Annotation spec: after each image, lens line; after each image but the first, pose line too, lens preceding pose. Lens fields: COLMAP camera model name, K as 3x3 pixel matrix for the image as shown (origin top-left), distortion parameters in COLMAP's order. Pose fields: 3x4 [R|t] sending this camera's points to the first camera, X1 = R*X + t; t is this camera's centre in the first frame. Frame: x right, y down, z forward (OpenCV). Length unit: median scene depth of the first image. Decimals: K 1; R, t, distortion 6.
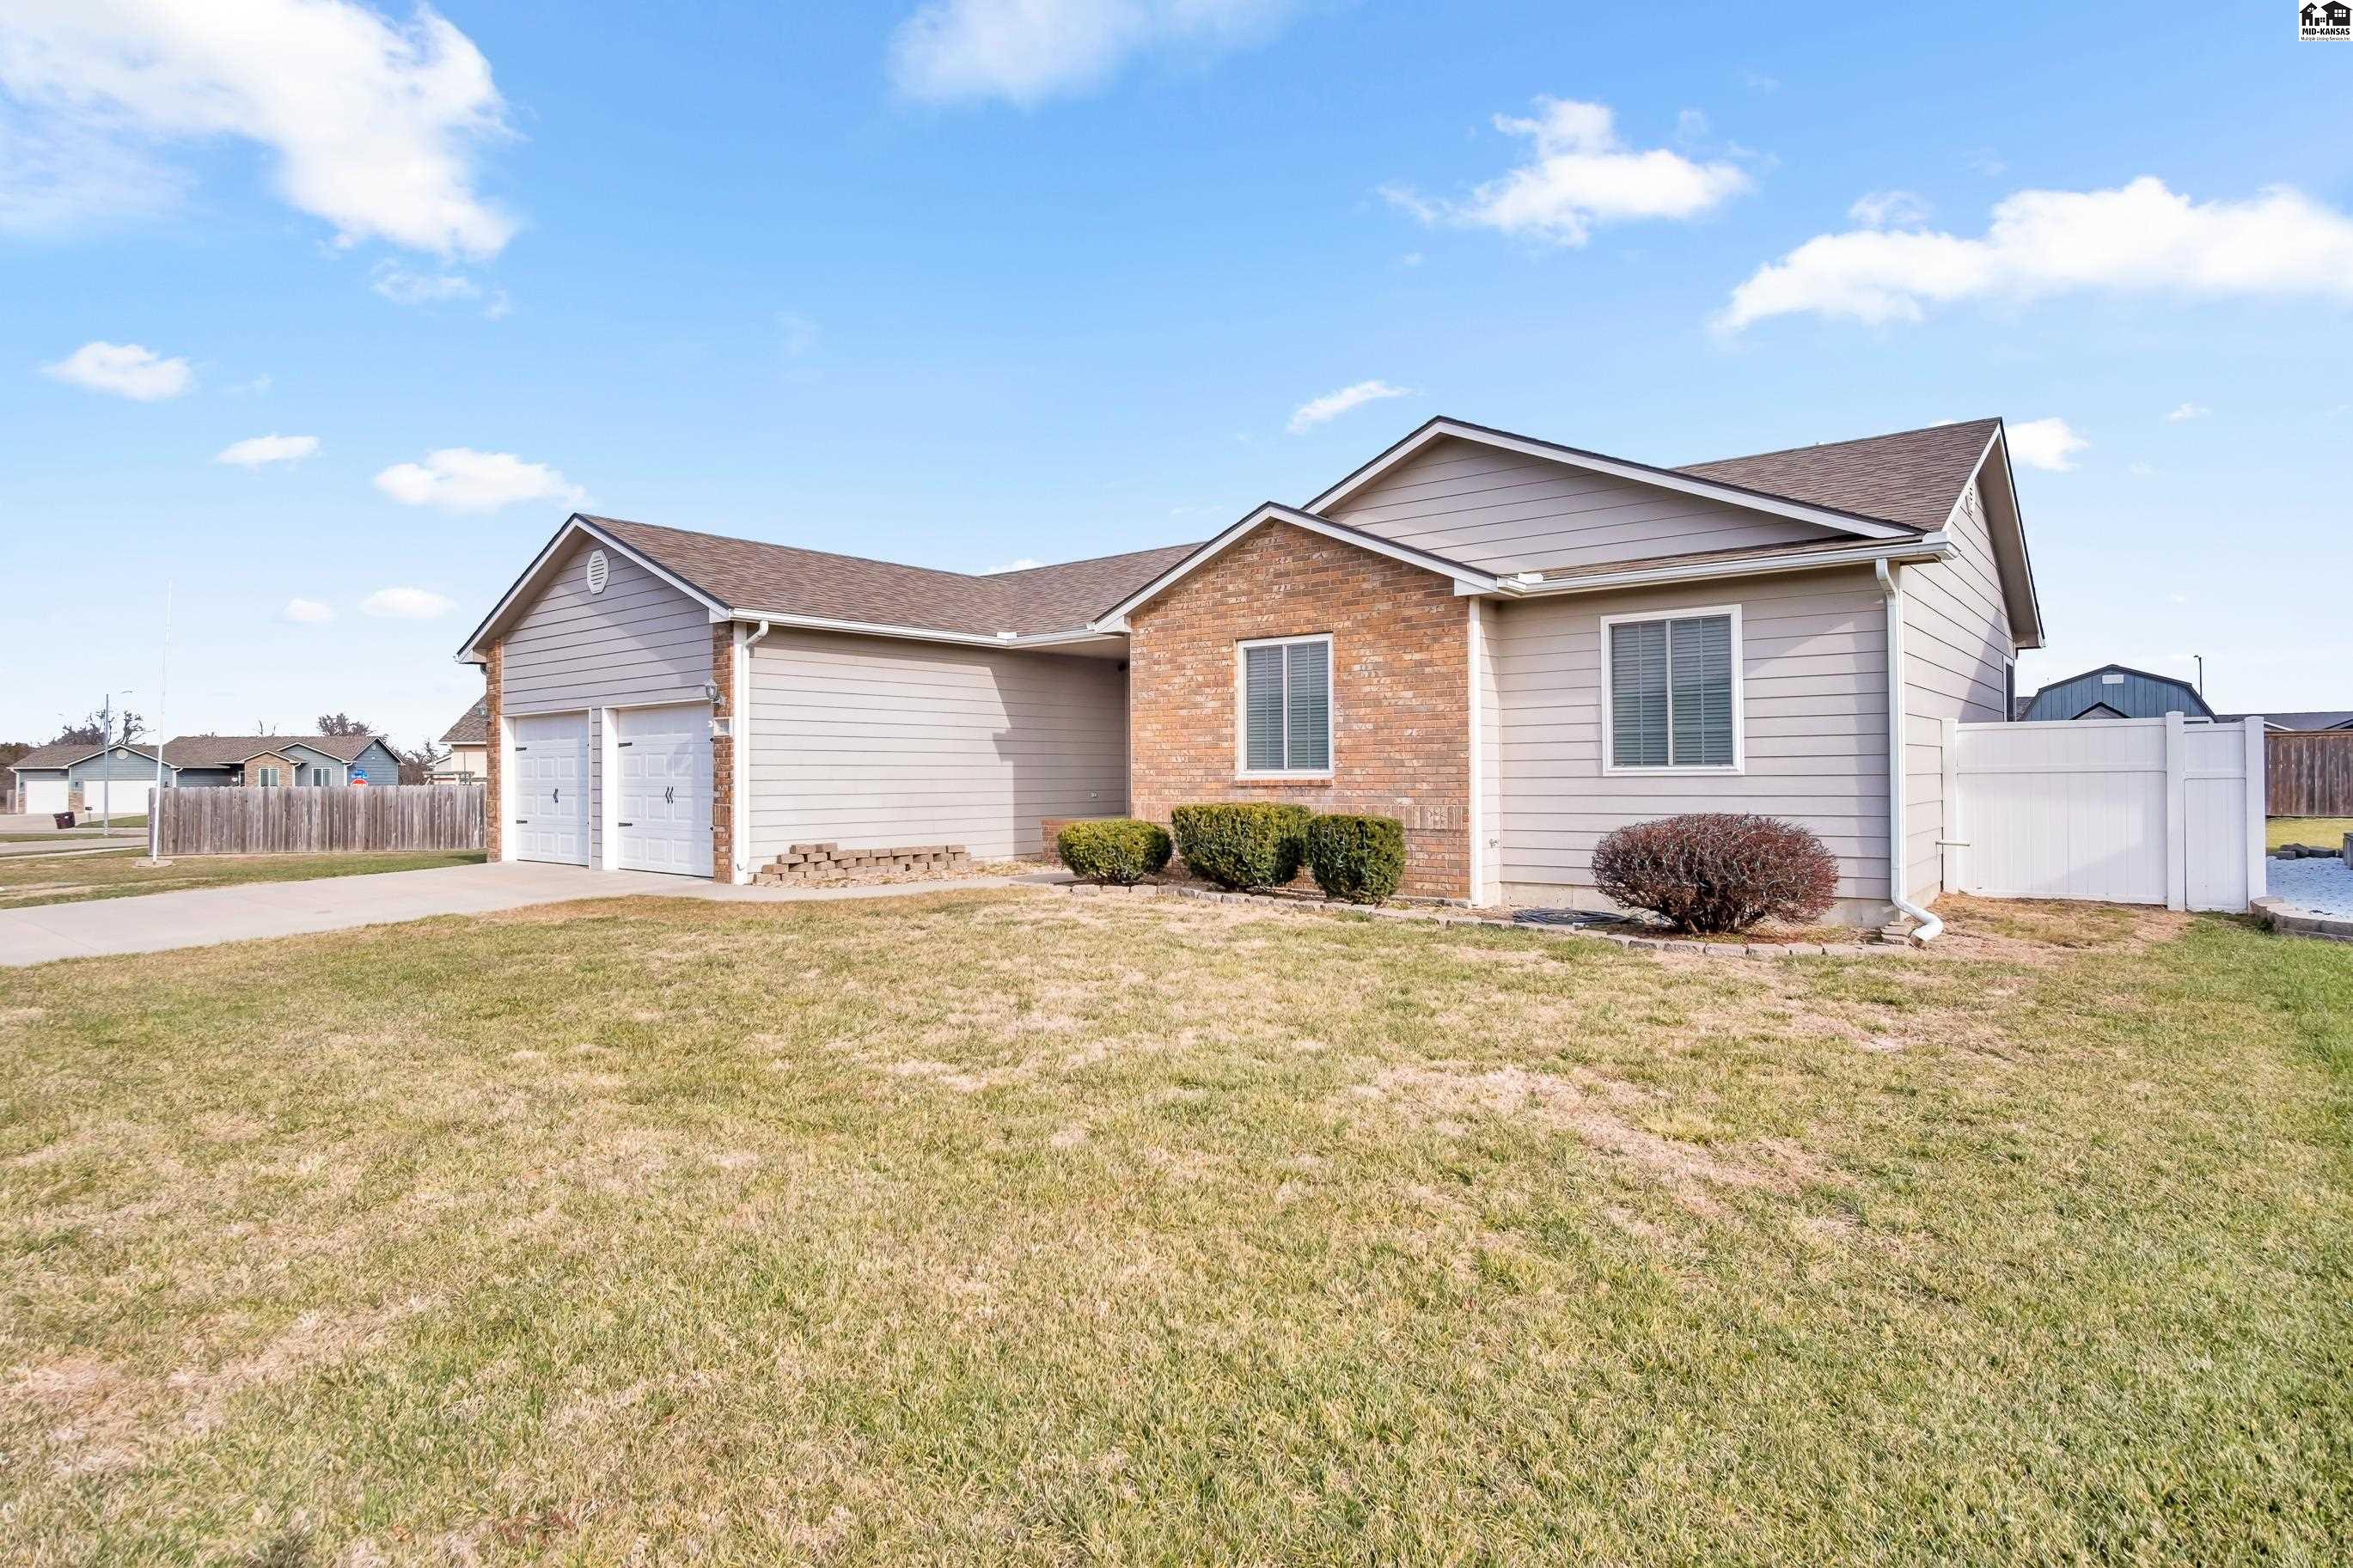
lens RADIAL K [[1258.5, 0, 1149.7], [0, 1258.5, 742.2], [0, 0, 1]] dist [-0.004621, 0.000971]
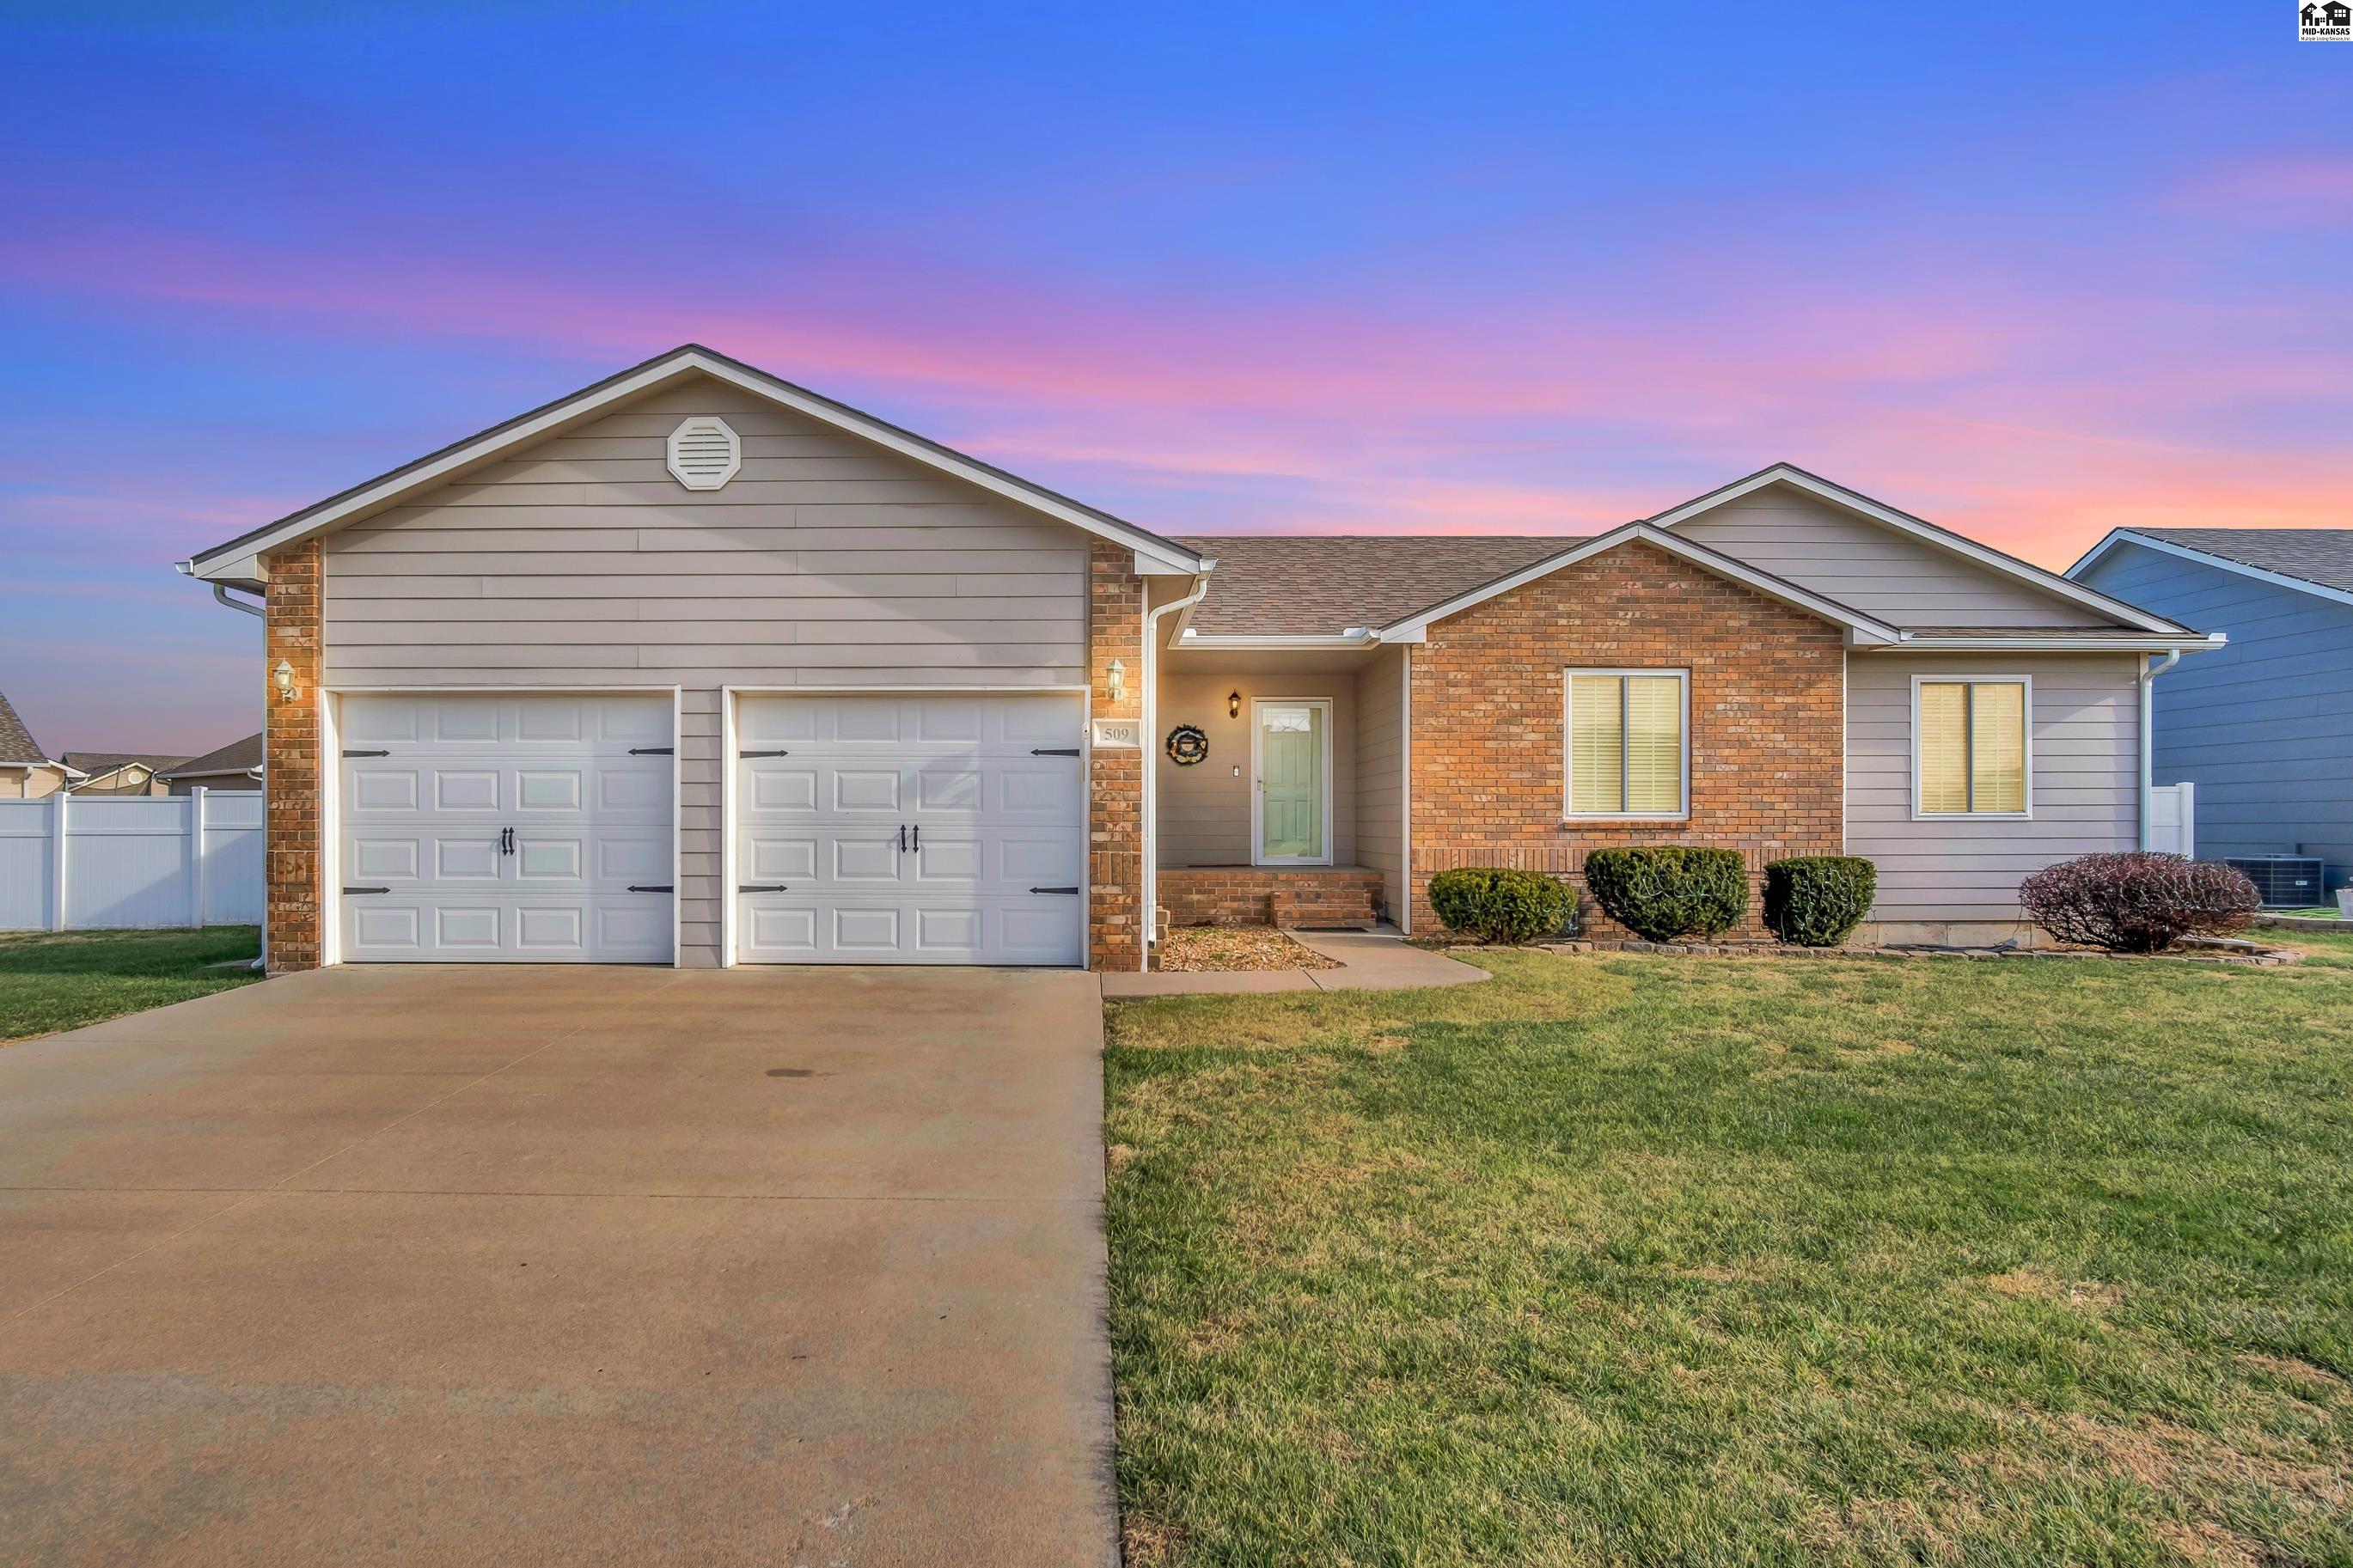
lens RADIAL K [[1258.5, 0, 1179.9], [0, 1258.5, 816.8], [0, 0, 1]] dist [-0.004621, 0.000971]
pose [[0.783374, 0.011804, 0.621439, -0.763211], [-0.023945, 0.999651, 0.011196, 0.024496], [-0.621089, -0.023651, 0.783383, 0.500847]]
